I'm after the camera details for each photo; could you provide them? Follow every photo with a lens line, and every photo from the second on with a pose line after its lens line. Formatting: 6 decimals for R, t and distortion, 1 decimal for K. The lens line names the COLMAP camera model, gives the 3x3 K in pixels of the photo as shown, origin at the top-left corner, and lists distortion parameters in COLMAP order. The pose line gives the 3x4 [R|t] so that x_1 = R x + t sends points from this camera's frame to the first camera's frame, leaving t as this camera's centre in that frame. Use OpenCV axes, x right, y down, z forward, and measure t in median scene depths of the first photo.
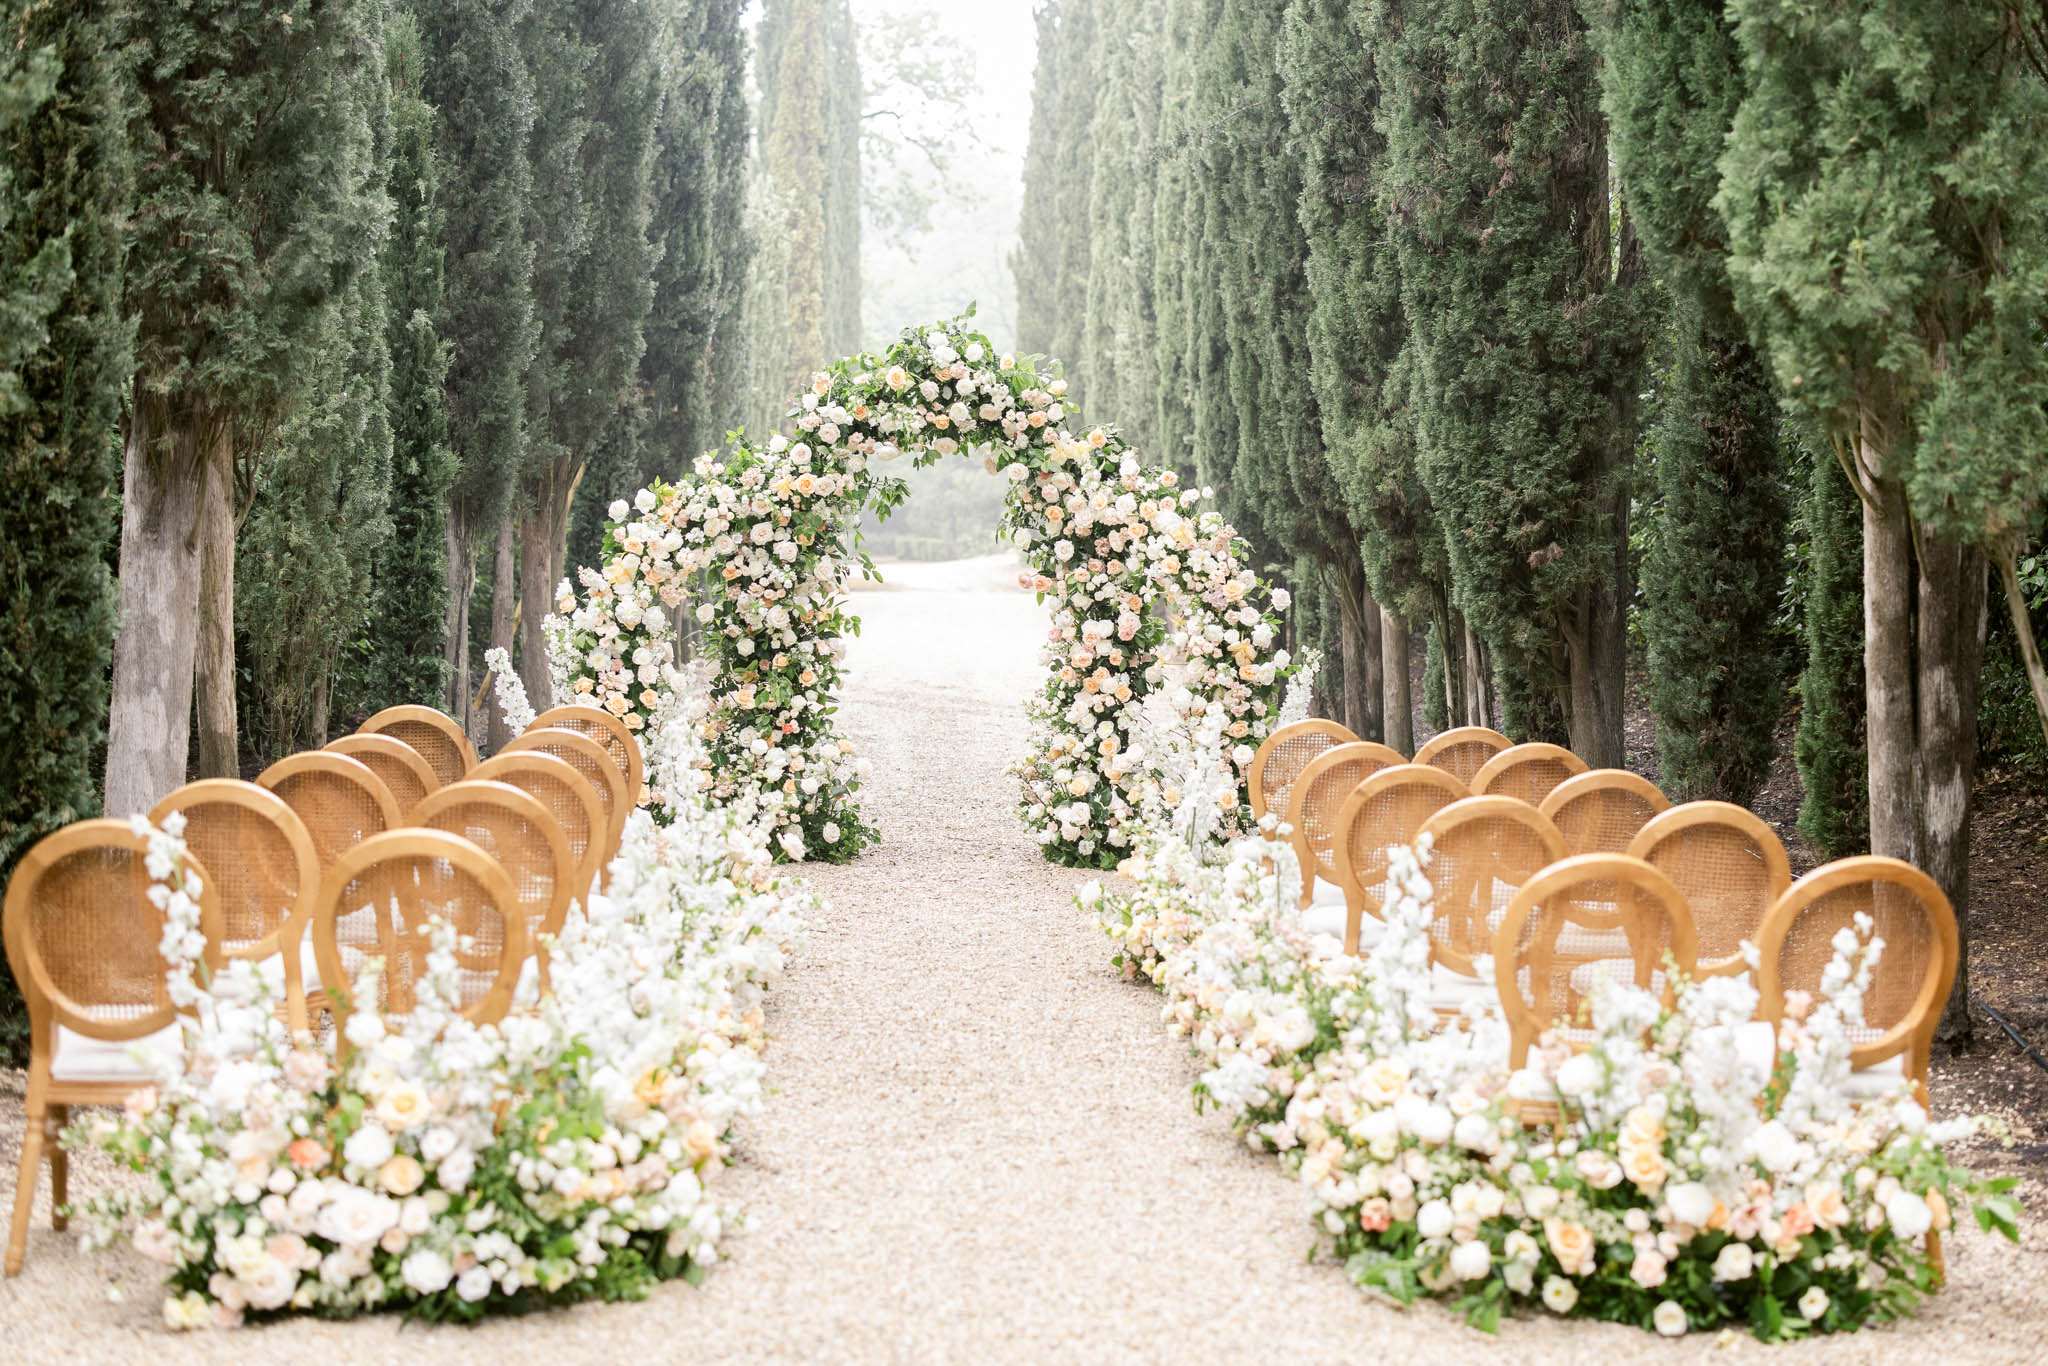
lens RADIAL K [[2831.8, 0, 1045.6], [0, 2831.8, 501.6], [0, 0, 1]] dist [0.024972, 0.000000]
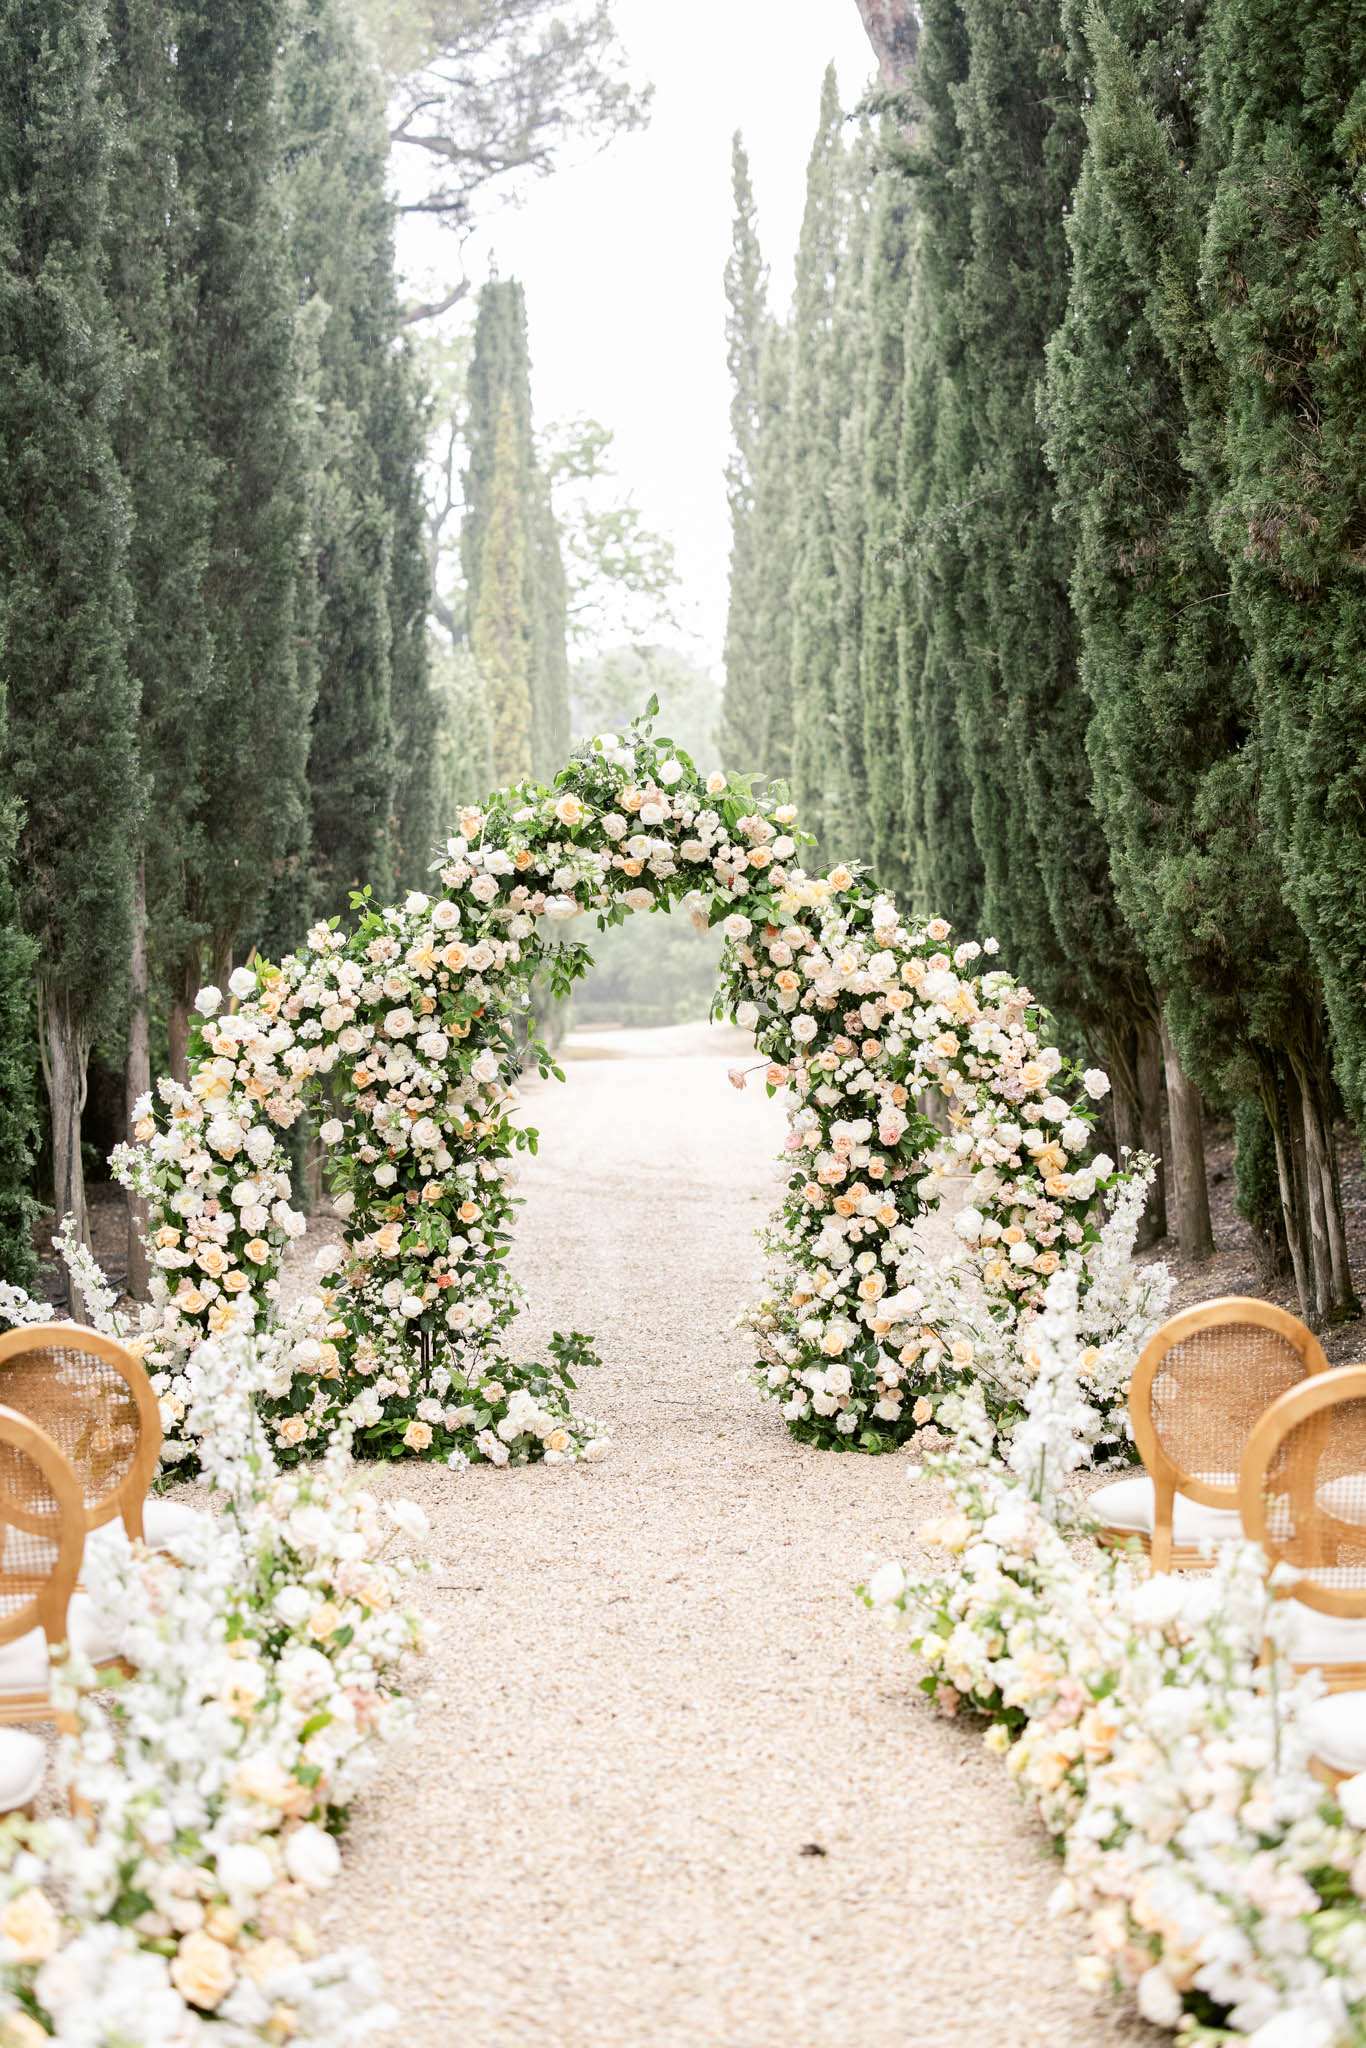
lens RADIAL K [[2624.8, 0, 661.9], [0, 2624.8, 975.9], [0, 0, 1]] dist [0.017906, 0.000000]
pose [[0.998564, -0.039831, -0.035820, -0.005010], [0.039899, 0.999203, 0.001176, 0.000402], [0.035745, -0.002604, 0.999358, 0.304609]]
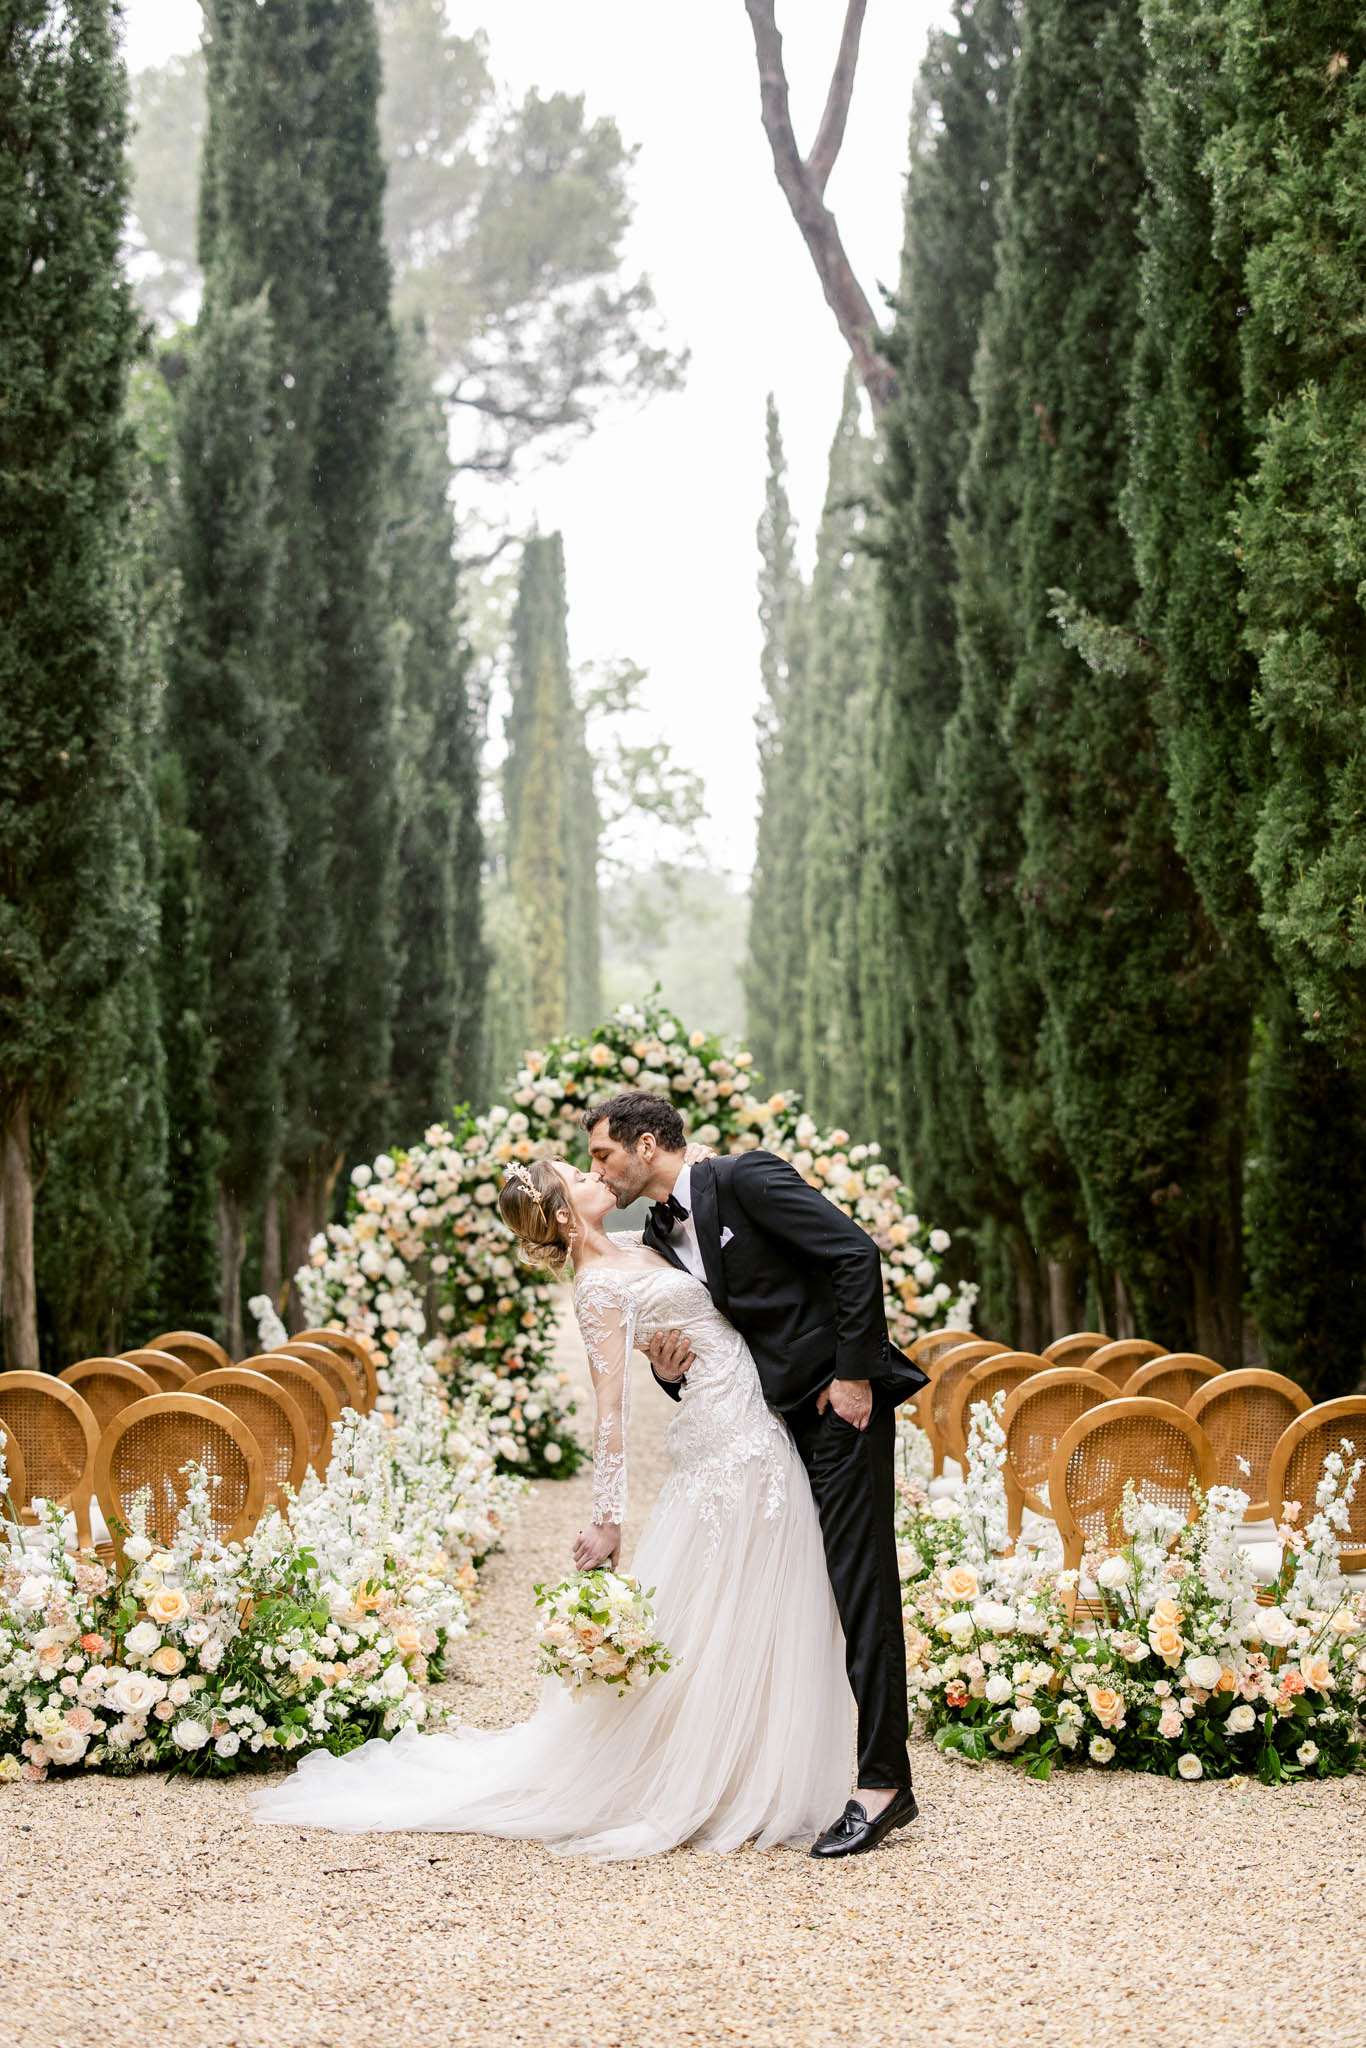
lens RADIAL K [[2624.8, 0, 669.2], [0, 2624.8, 1212.8], [0, 0, 1]] dist [0.017906, 0.000000]
pose [[0.998805, -0.022437, -0.043422, 0.020040], [0.022687, 0.999729, 0.005285, 0.014811], [0.043292, -0.006264, 0.999043, -0.061628]]
